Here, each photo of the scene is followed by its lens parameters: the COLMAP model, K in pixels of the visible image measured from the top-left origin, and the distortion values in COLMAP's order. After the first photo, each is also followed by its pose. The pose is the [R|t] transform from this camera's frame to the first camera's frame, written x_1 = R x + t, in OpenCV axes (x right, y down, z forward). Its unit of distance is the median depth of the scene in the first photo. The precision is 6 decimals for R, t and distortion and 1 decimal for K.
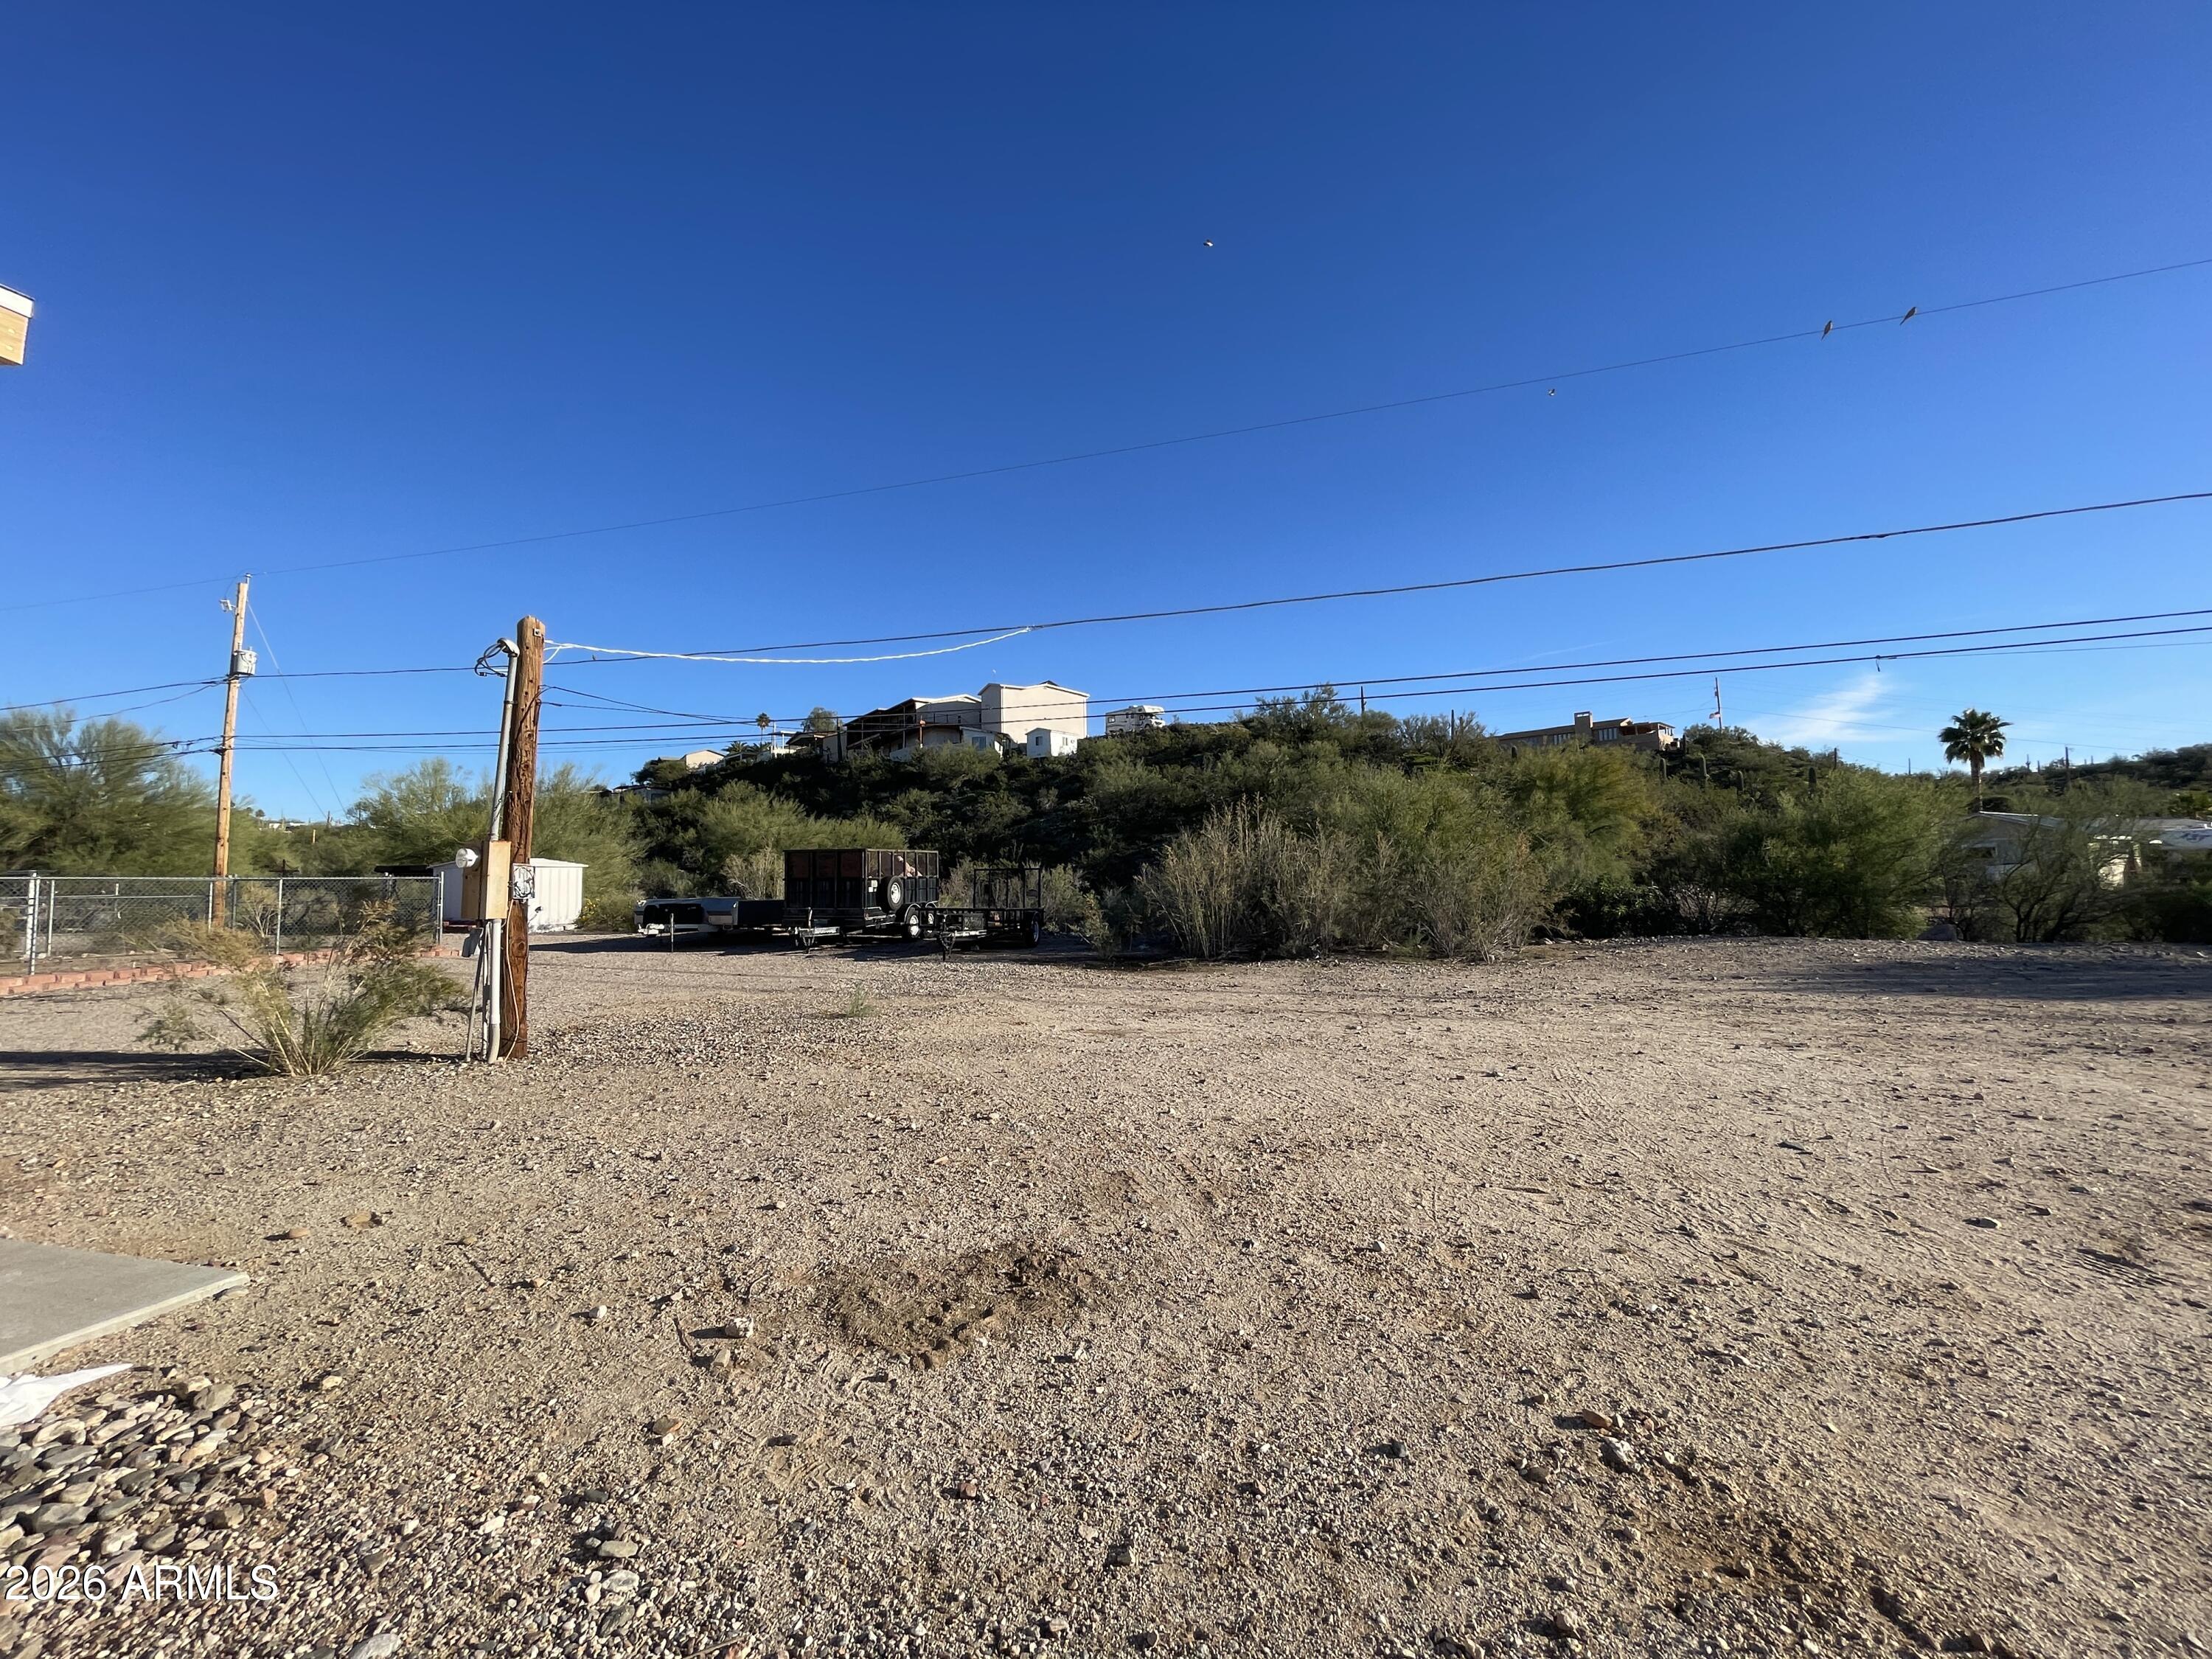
lens RADIAL K [[902.4, 0, 1092.1], [0, 902.4, 828.3], [0, 0, 1]] dist [-0.001400, 0.000022]
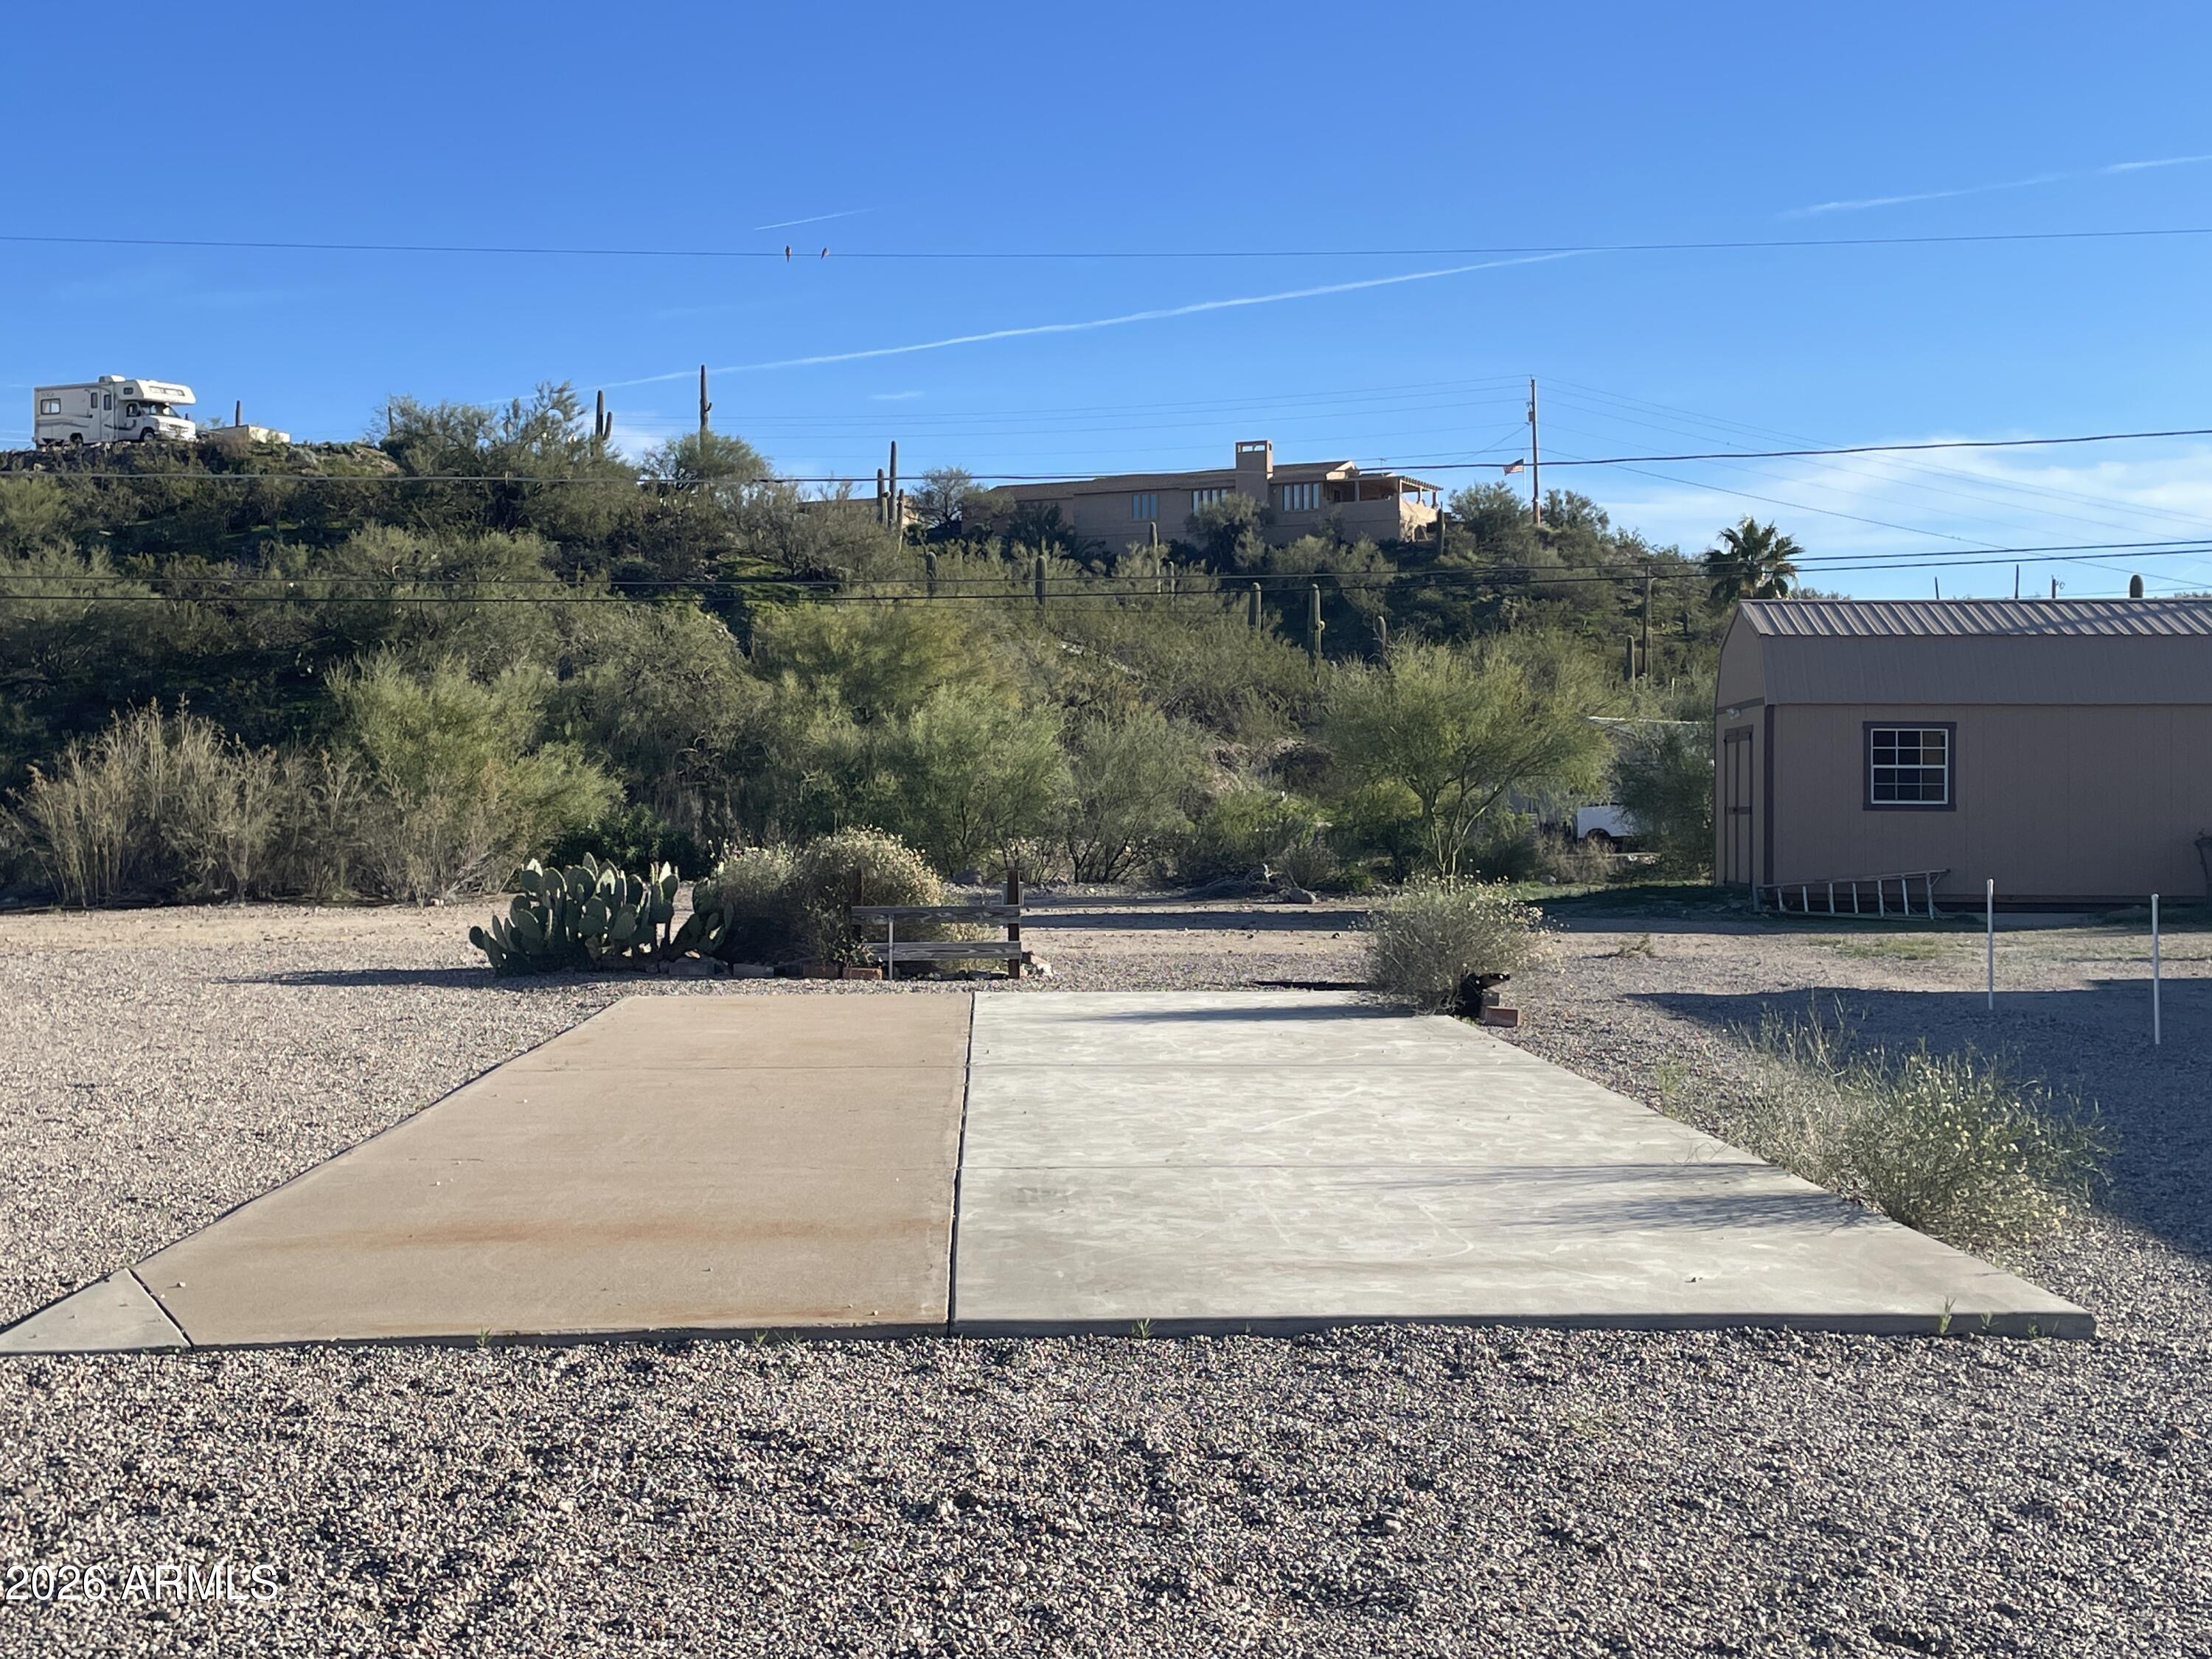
lens RADIAL K [[2677.0, 0, 1067.9], [0, 2677.0, 803.4], [0, 0, 1]] dist [0.116212, 0.000000]
pose [[0.933555, 0.011989, 0.358233, 0.014218], [-0.028822, 0.998715, 0.041686, -0.014117], [-0.357273, -0.049241, 0.932701, -0.296006]]
